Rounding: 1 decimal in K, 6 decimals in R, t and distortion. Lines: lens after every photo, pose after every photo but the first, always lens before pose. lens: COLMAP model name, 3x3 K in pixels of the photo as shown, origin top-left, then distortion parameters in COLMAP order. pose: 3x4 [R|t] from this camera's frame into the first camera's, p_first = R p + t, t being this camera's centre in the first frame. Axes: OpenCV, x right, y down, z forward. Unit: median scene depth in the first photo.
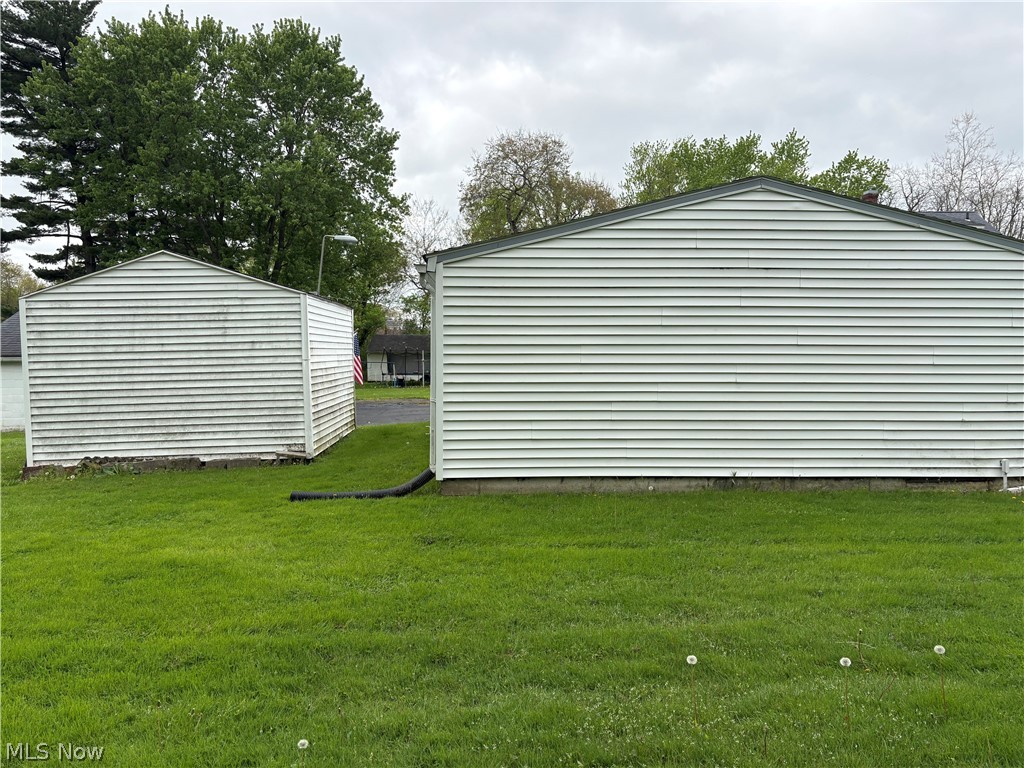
lens RADIAL K [[763.7, 0, 511.9], [0, 763.7, 385.0], [0, 0, 1]] dist [0.011544, 0.002007]
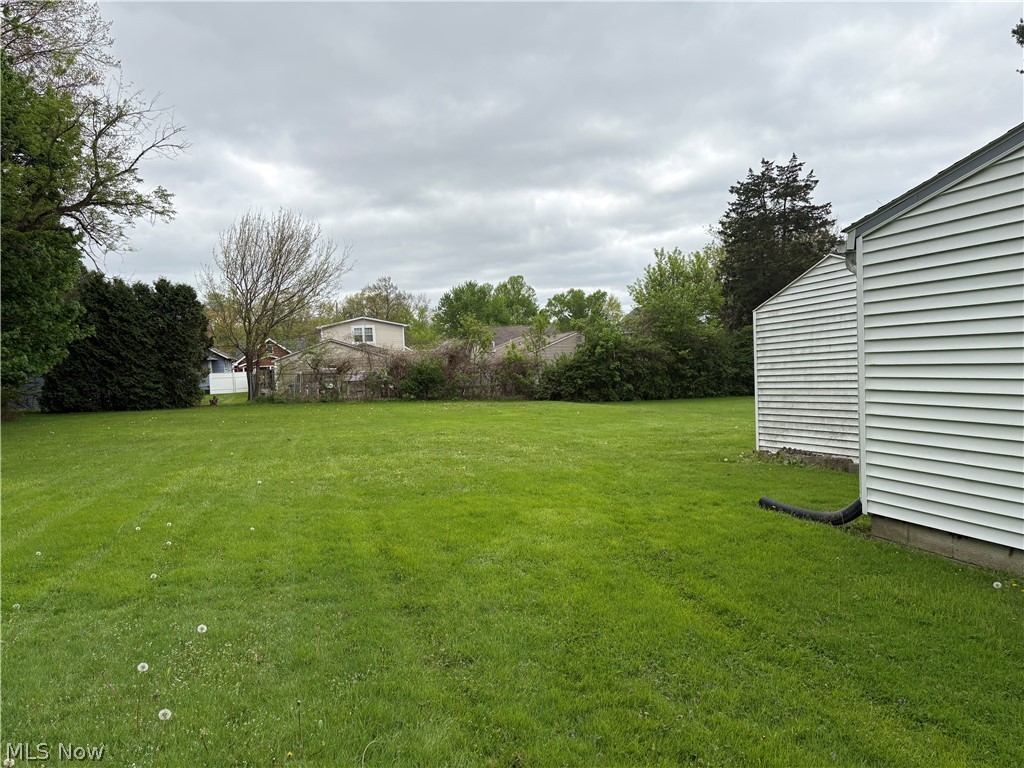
lens RADIAL K [[763.7, 0, 511.0], [0, 763.7, 383.1], [0, 0, 1]] dist [0.011544, 0.002007]
pose [[0.196511, 0.019074, -0.980316, 0.469881], [-0.012625, 0.999777, 0.016922, -0.014443], [0.980420, 0.009052, 0.196708, 0.381299]]
